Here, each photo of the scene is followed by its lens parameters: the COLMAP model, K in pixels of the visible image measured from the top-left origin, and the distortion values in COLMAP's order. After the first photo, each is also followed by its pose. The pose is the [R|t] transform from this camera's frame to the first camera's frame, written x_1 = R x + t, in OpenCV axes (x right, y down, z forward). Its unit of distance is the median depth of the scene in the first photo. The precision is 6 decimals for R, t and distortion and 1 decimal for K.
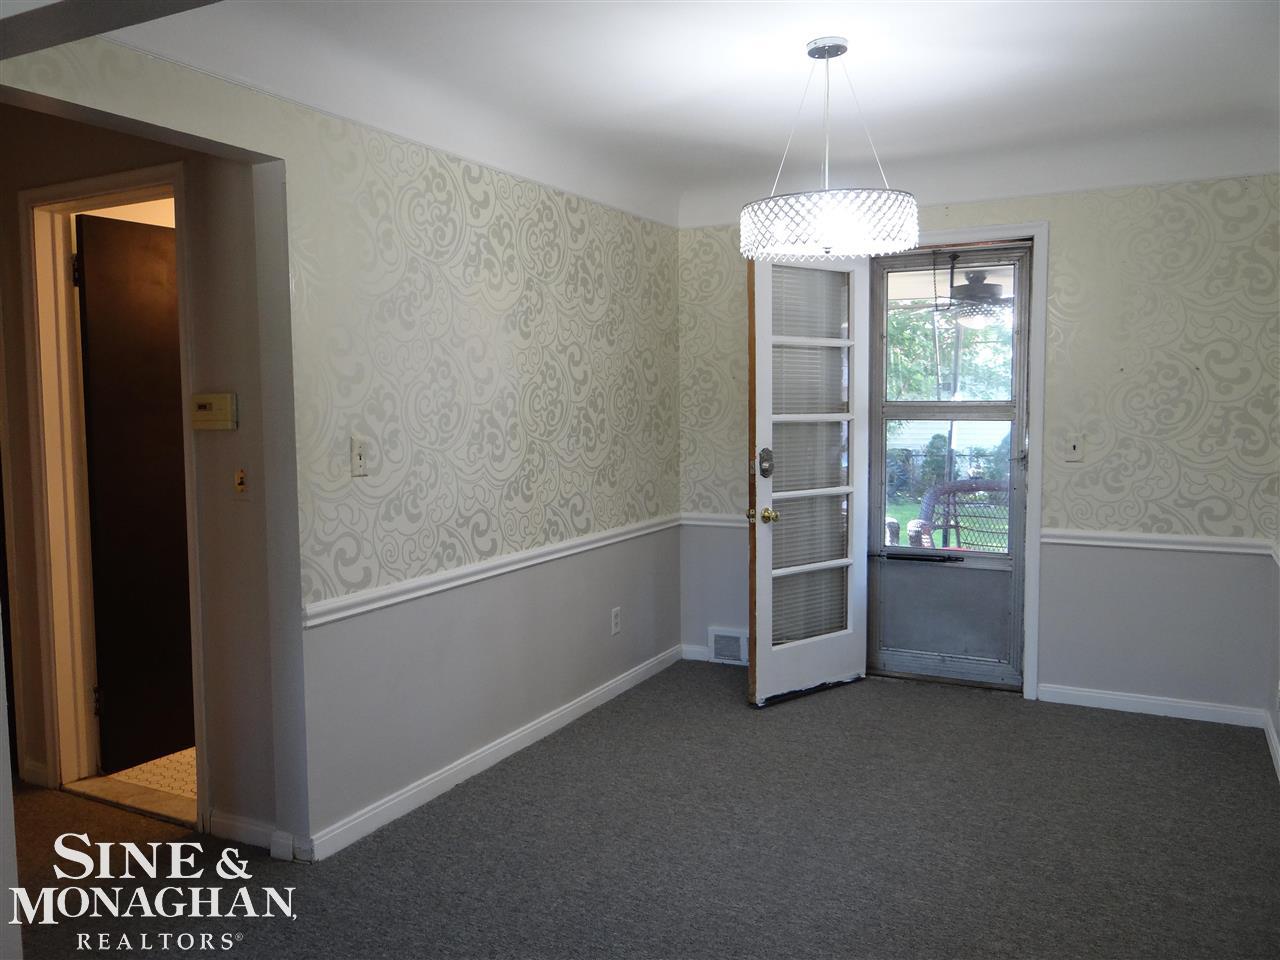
lens RADIAL K [[1017.9, 0, 642.5], [0, 1017.9, 477.1], [0, 0, 1]] dist [0.006725, -0.006480]
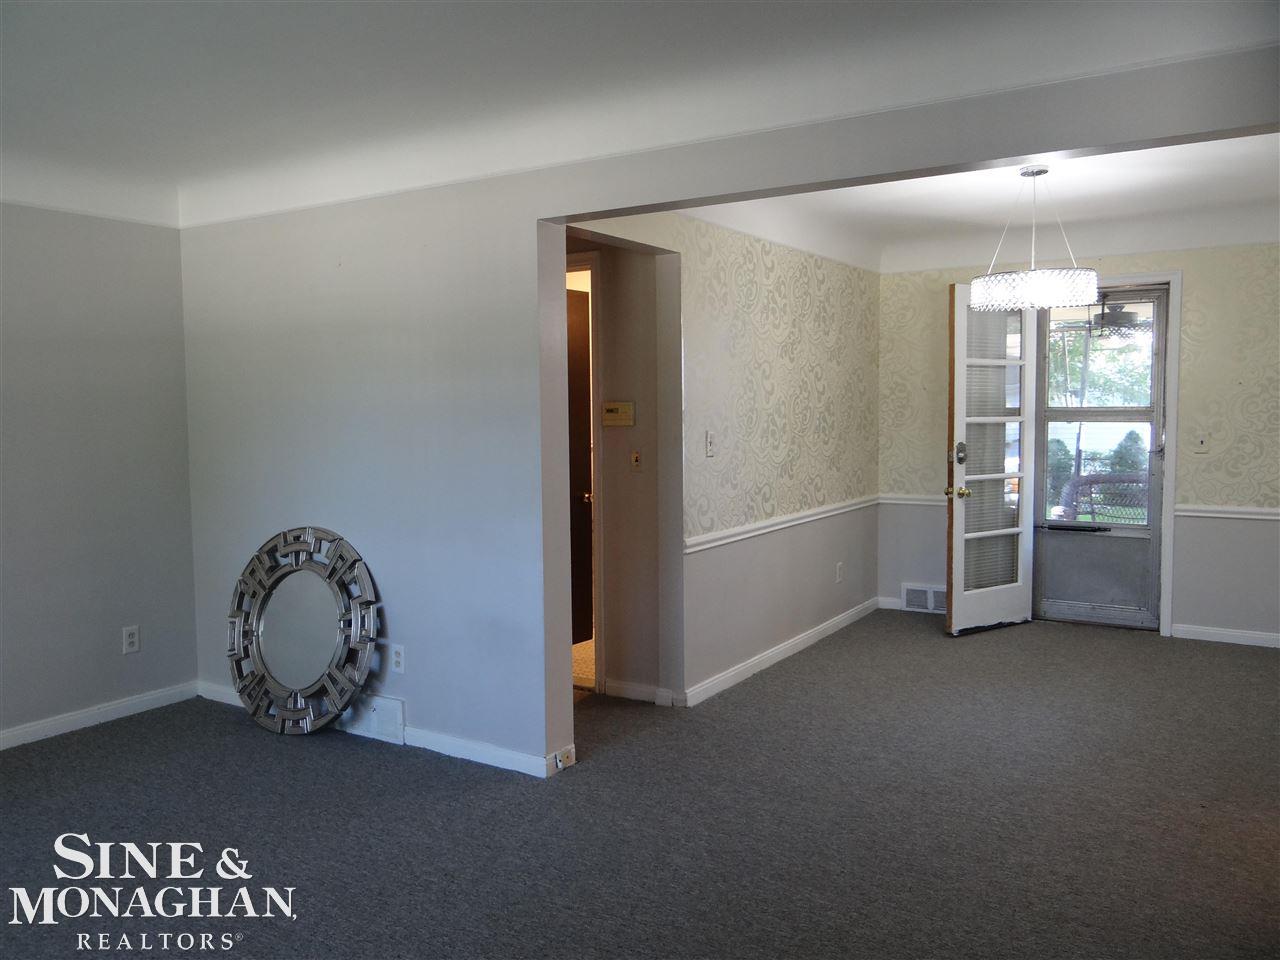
lens RADIAL K [[1017.9, 0, 641.4], [0, 1017.9, 477.9], [0, 0, 1]] dist [0.006725, -0.006480]
pose [[0.996027, 0.005518, -0.088878, -0.178191], [-0.006042, 0.999966, -0.005625, 0.028700], [0.088843, 0.006139, 0.996027, -0.370809]]
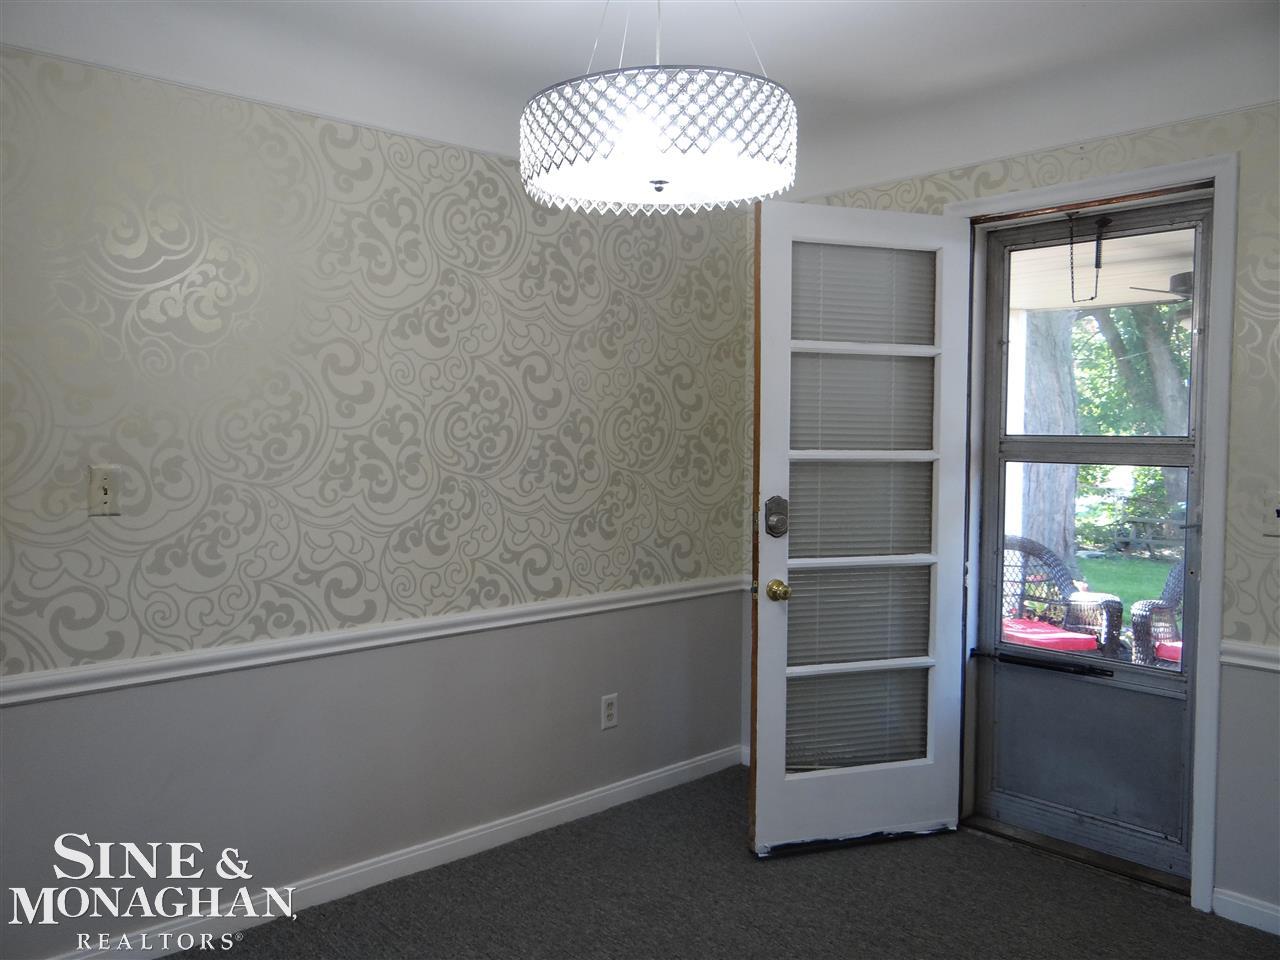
lens RADIAL K [[1017.9, 0, 637.6], [0, 1017.9, 477.0], [0, 0, 1]] dist [0.006725, -0.006480]
pose [[0.939116, 0.029672, -0.342318, 0.273506], [-0.040802, 0.998845, -0.025358, -0.019801], [0.341170, 0.037782, 0.939242, 0.292191]]
